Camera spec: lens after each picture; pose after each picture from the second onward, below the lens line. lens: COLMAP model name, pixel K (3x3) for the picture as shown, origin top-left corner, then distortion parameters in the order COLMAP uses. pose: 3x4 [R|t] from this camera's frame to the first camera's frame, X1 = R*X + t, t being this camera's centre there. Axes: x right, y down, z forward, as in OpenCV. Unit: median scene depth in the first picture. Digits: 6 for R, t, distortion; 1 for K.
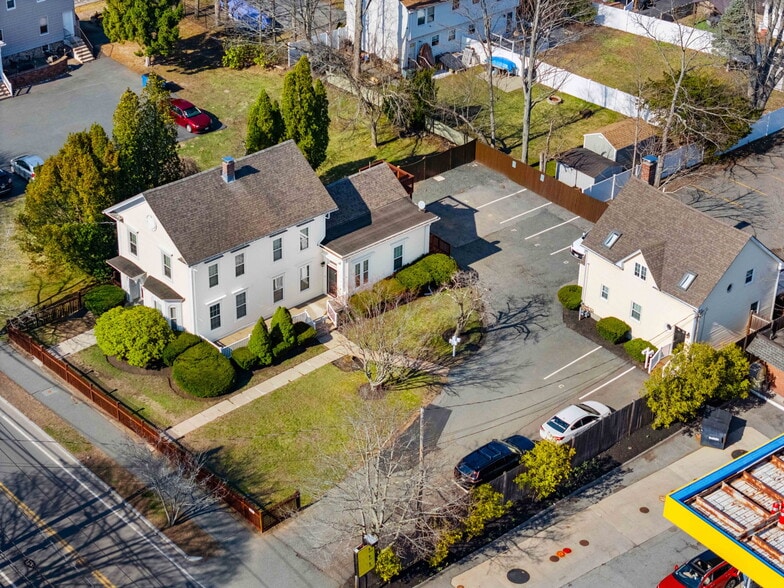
lens RADIAL K [[1566.4, 0, 379.6], [0, 1566.4, 294.9], [0, 0, 1]] dist [0.037677, -0.069735]
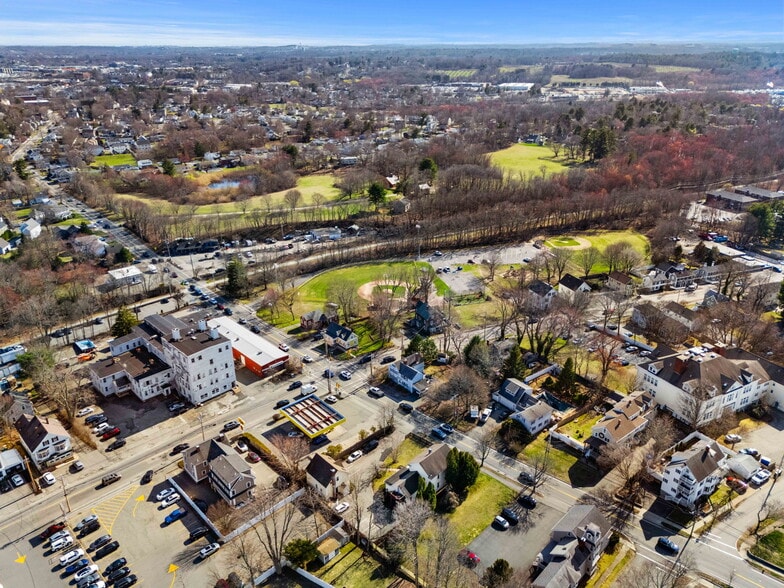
lens RADIAL K [[575.1, 0, 389.4], [0, 575.1, 291.2], [0, 0, 1]] dist [0.092432, -0.093735]
pose [[-0.997639, 0.012766, -0.067477, 0.126430], [-0.047514, 0.581125, 0.812426, -1.680093], [0.049584, 0.813714, -0.579146, 1.564659]]
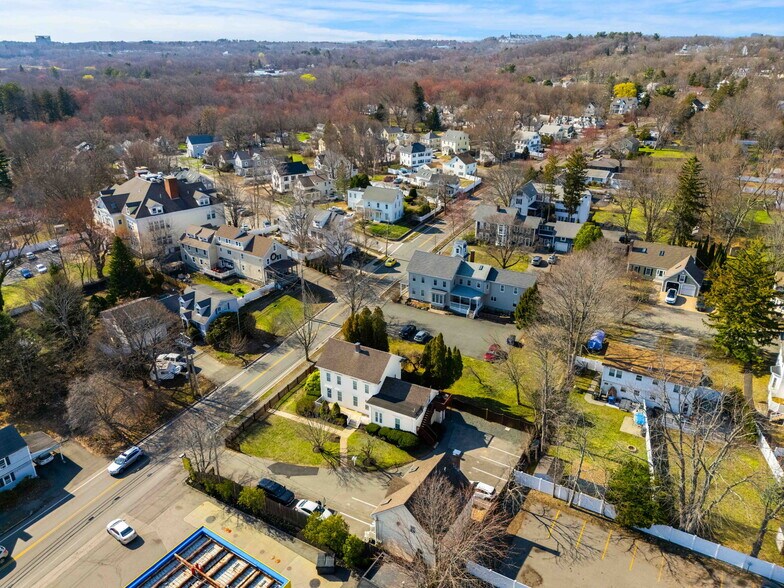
lens RADIAL K [[575.1, 0, 389.4], [0, 575.1, 291.2], [0, 0, 1]] dist [0.092432, -0.093735]
pose [[0.323334, 0.351955, -0.878398, 0.700119], [-0.481202, 0.860433, 0.167629, -0.335893], [0.814801, 0.368486, 0.447569, 0.581005]]
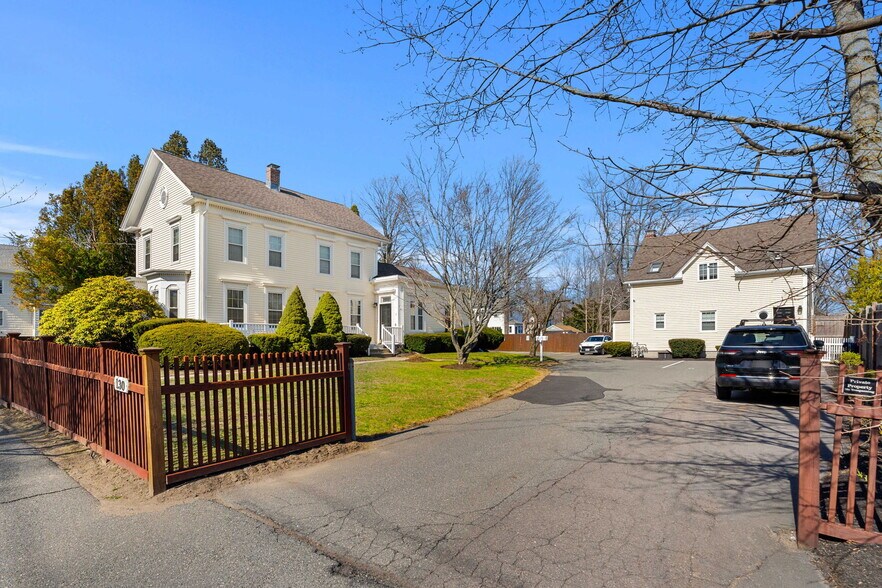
lens RADIAL K [[447.5, 0, 443.7], [0, 447.5, 338.3], [0, 0, 1]] dist [-0.002091, -0.000287]
pose [[0.986274, -0.020205, 0.163875, -0.041395], [0.102536, 0.852872, -0.511953, 0.143856], [-0.129420, 0.521729, 0.843237, 0.801930]]
